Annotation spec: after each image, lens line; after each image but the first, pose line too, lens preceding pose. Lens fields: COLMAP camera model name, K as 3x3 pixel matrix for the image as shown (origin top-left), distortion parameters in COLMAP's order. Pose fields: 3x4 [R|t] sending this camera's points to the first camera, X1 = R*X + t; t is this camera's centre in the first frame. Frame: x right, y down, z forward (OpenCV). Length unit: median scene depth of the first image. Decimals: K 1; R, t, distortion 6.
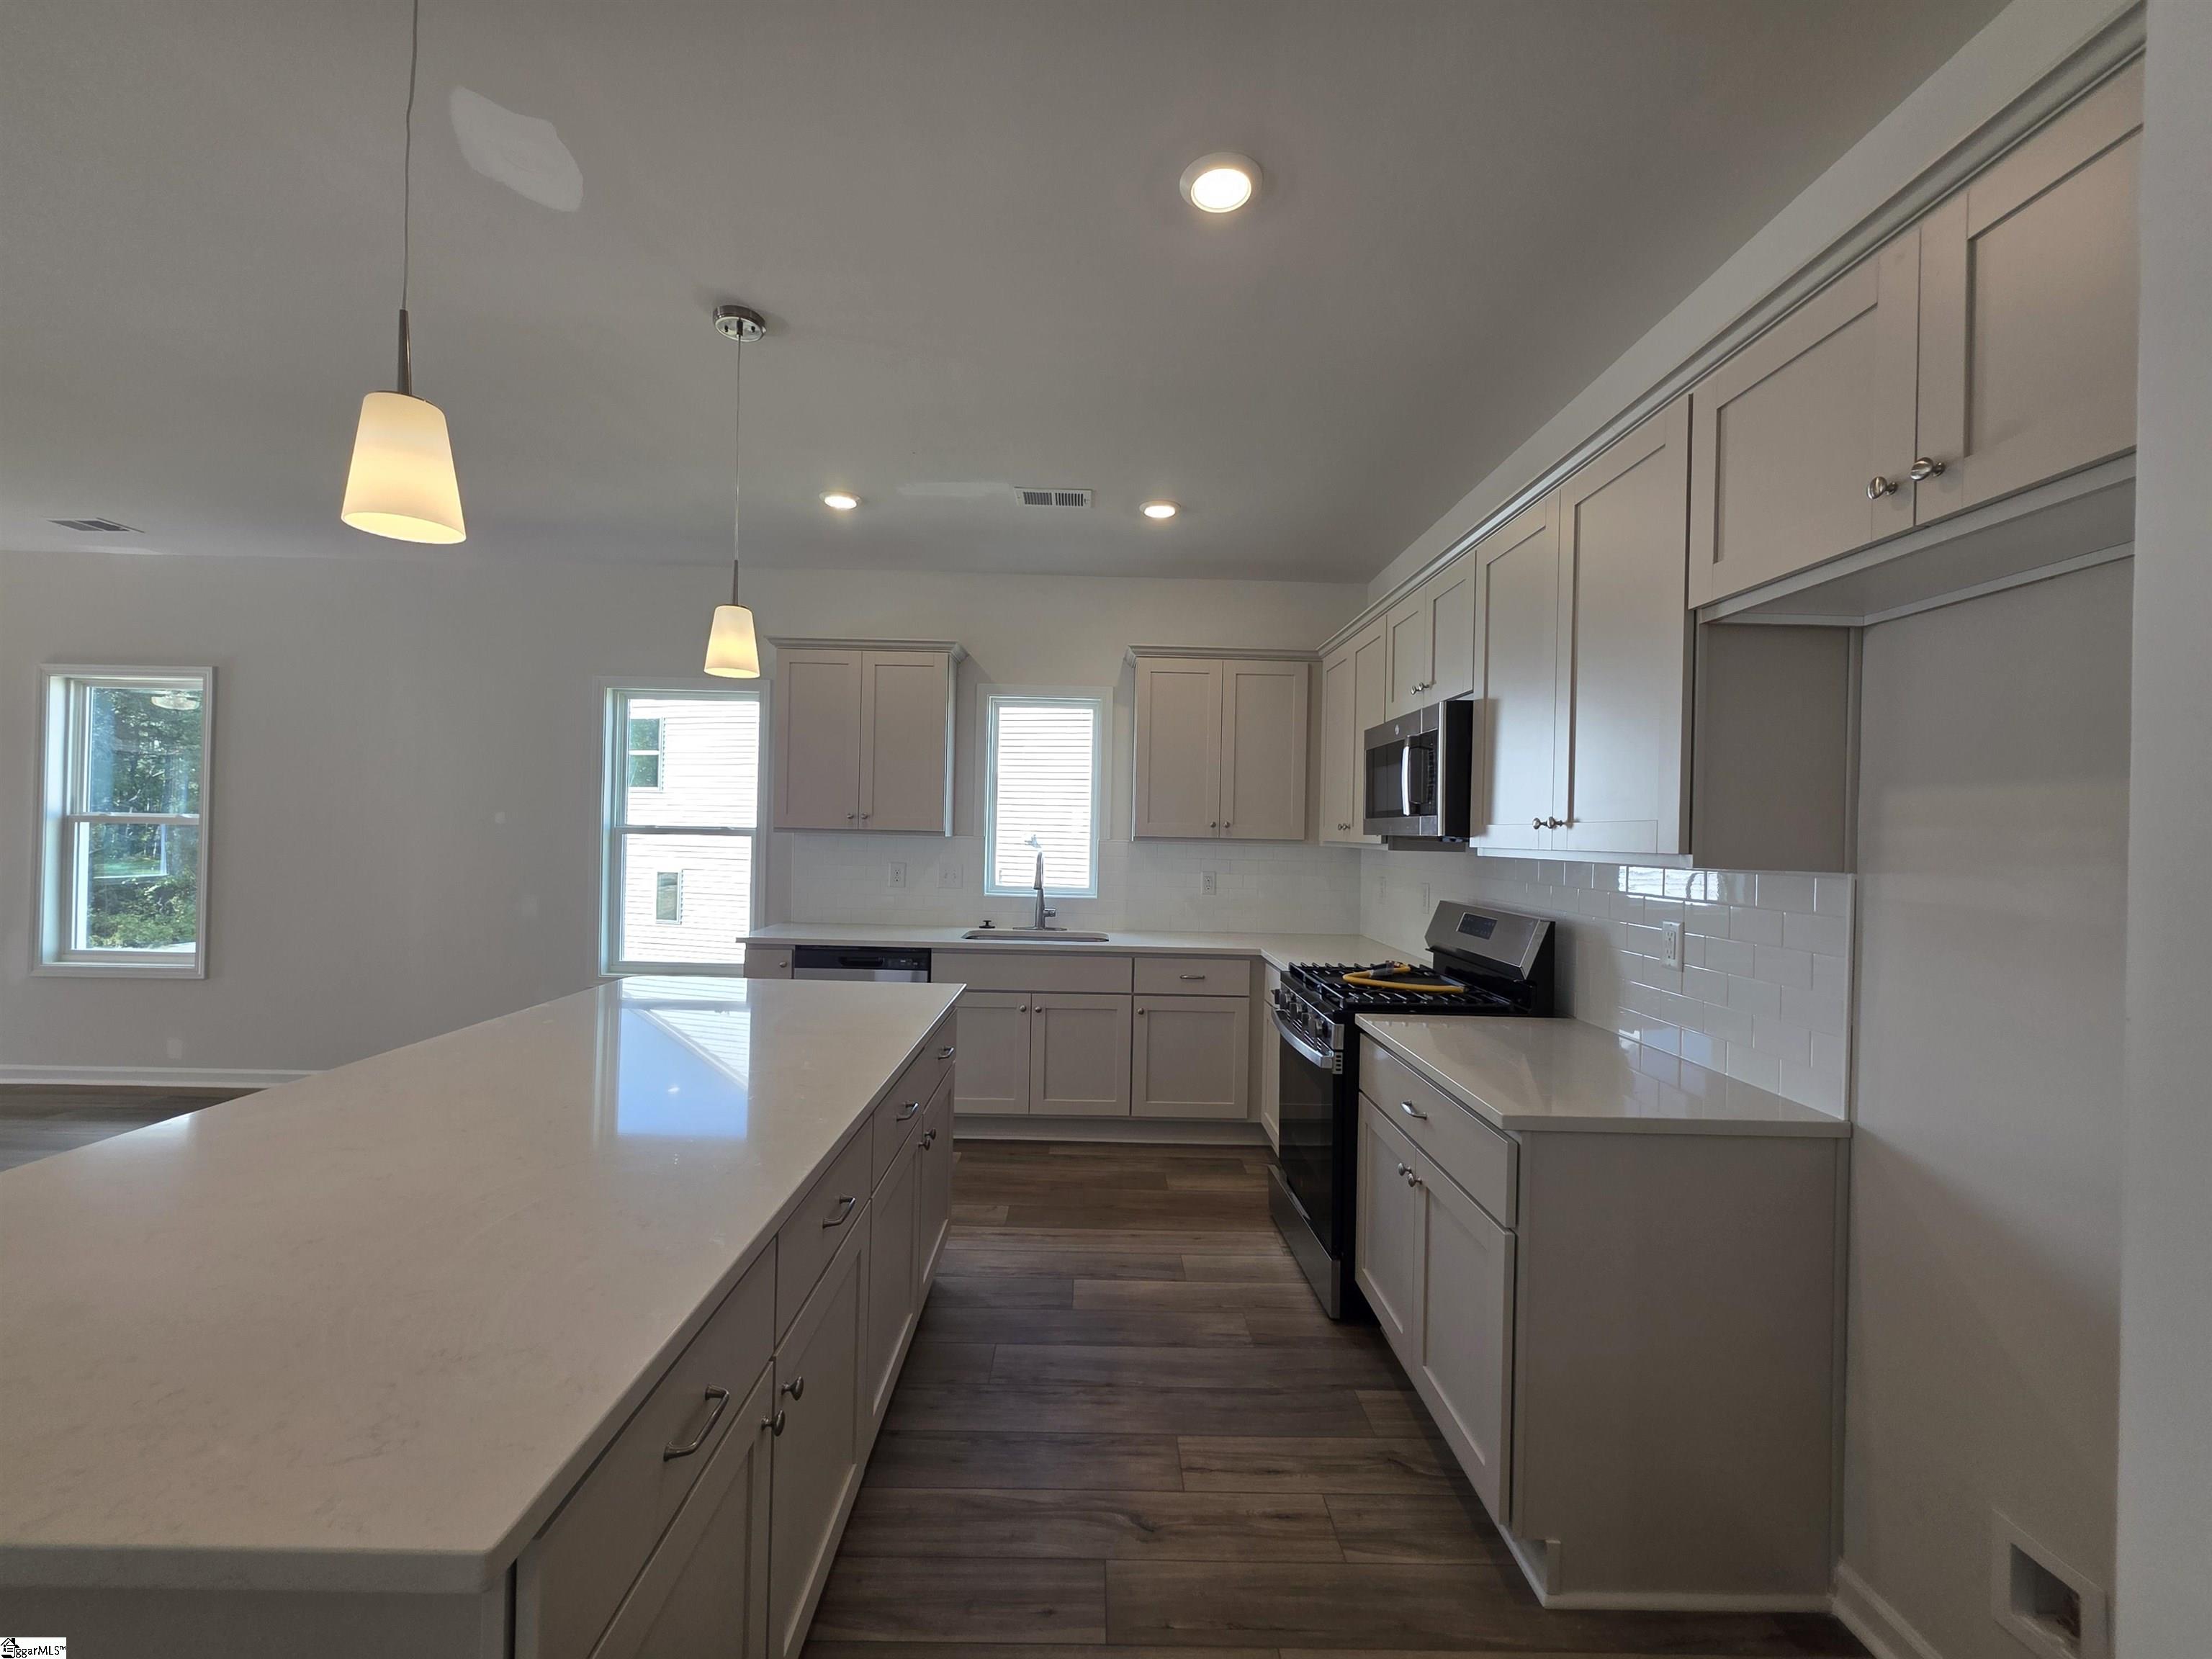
lens RADIAL K [[887.1, 0, 1093.0], [0, 887.1, 824.4], [0, 0, 1]] dist [0.000865, 0.000537]
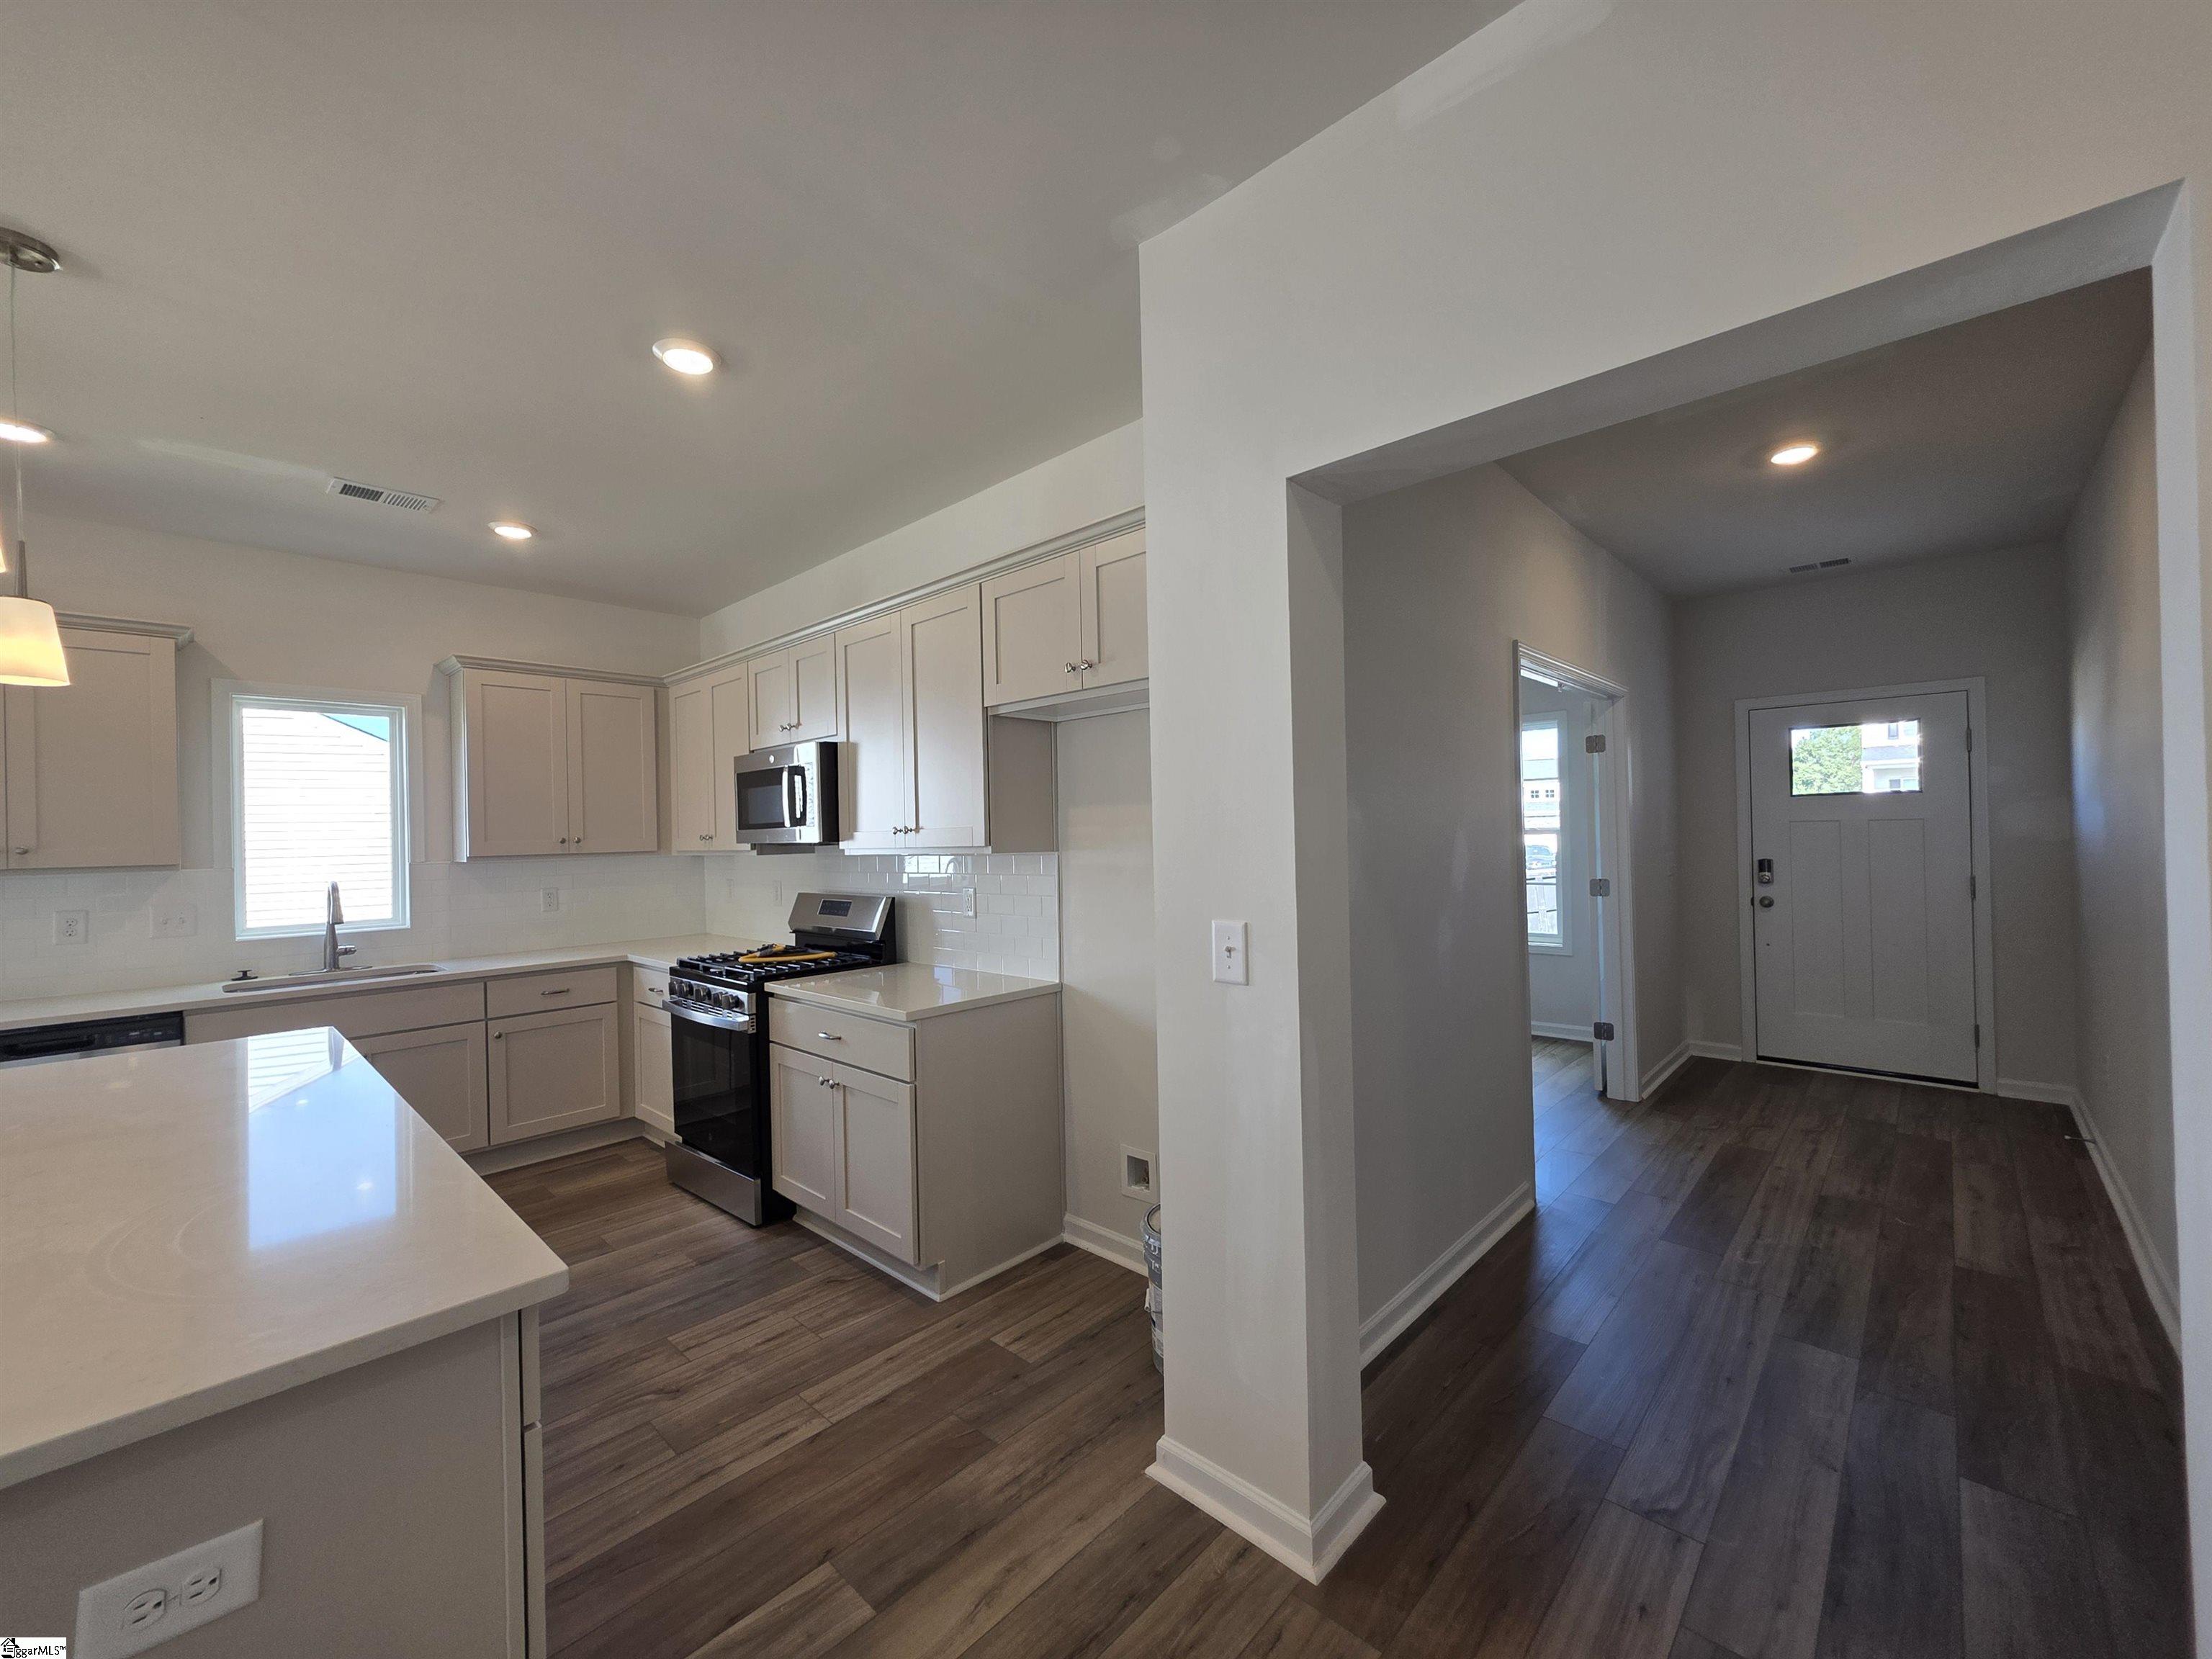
lens RADIAL K [[887.1, 0, 1093.0], [0, 887.1, 824.4], [0, 0, 1]] dist [0.000865, 0.000537]
pose [[0.696197, -0.032068, 0.717134, -0.282973], [0.035057, 0.999329, 0.010653, -0.013139], [-0.716994, 0.017724, 0.696854, -0.237244]]
